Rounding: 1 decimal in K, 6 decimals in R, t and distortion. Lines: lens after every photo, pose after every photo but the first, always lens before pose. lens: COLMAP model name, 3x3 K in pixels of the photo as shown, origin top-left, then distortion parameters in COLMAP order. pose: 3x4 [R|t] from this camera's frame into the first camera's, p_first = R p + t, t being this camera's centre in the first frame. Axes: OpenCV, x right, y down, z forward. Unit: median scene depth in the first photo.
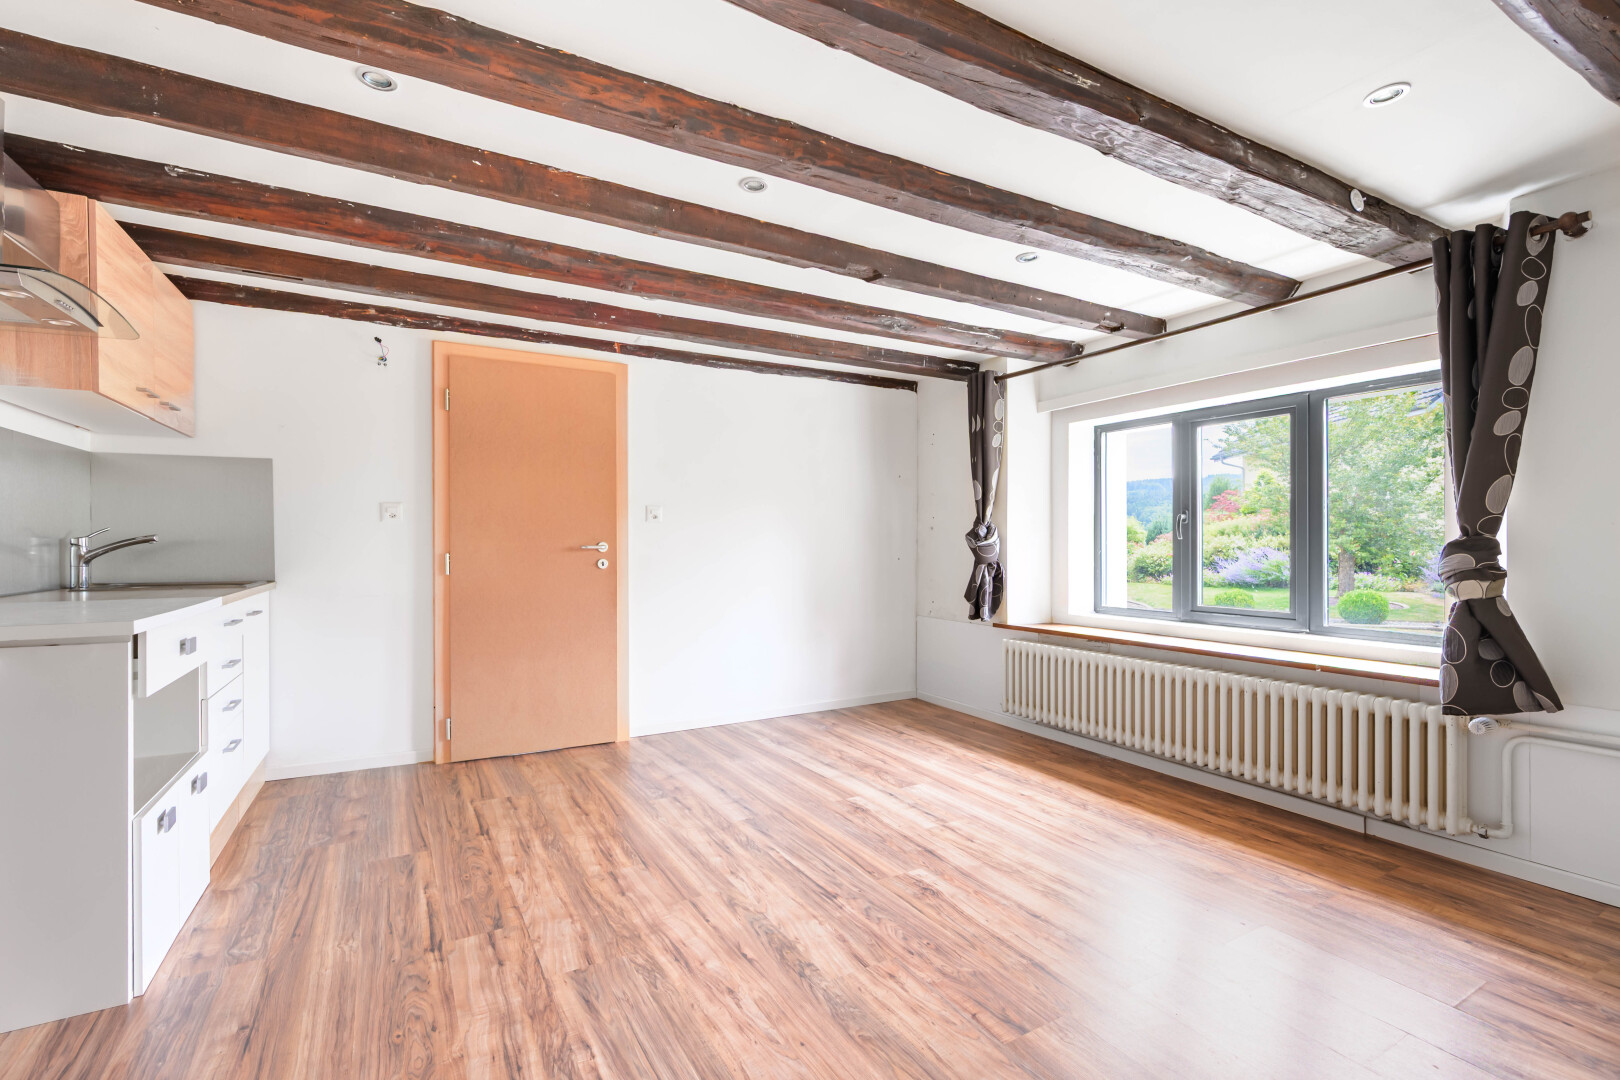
lens RADIAL K [[749.2, 0, 810.0], [0, 749.2, 540.0], [0, 0, 1]] dist [-0.000448, -0.000043]
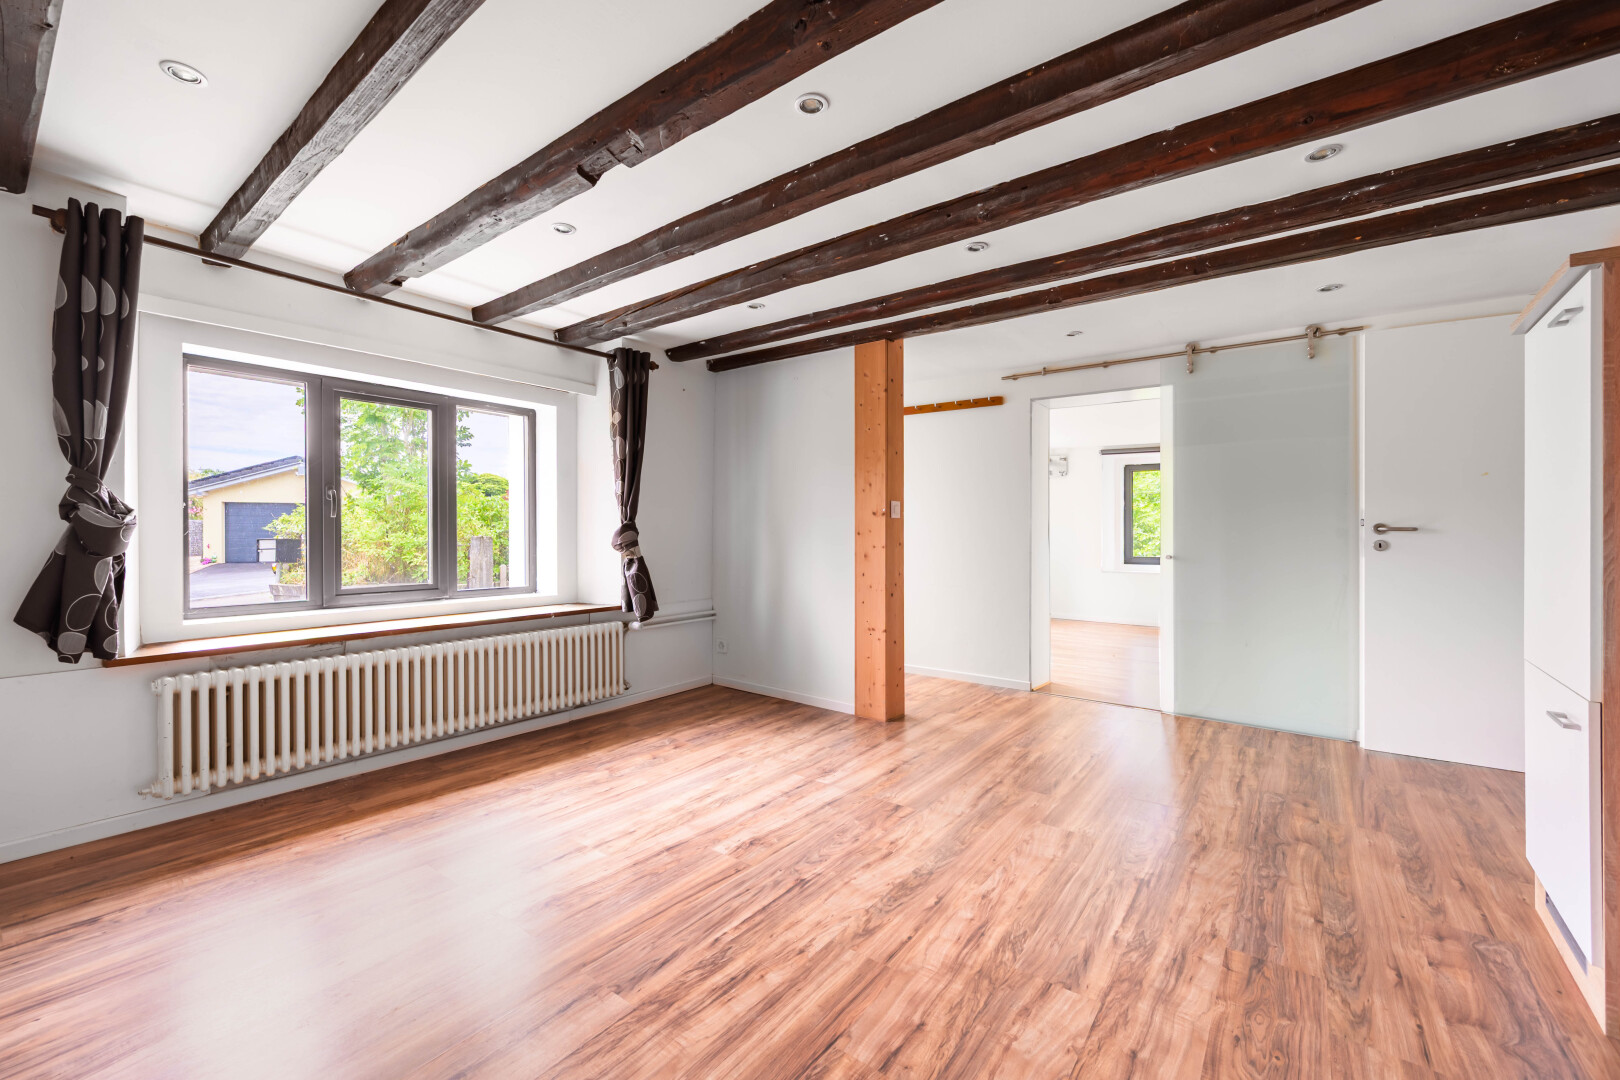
lens RADIAL K [[644.3, 0, 808.9], [0, 644.3, 527.9], [0, 0, 1]] dist [0.000862, 0.000246]
pose [[-0.386656, -0.004121, 0.922215, -0.726668], [-0.015311, 0.999881, -0.001951, 0.007863], [-0.922097, -0.014874, -0.386673, 1.271147]]
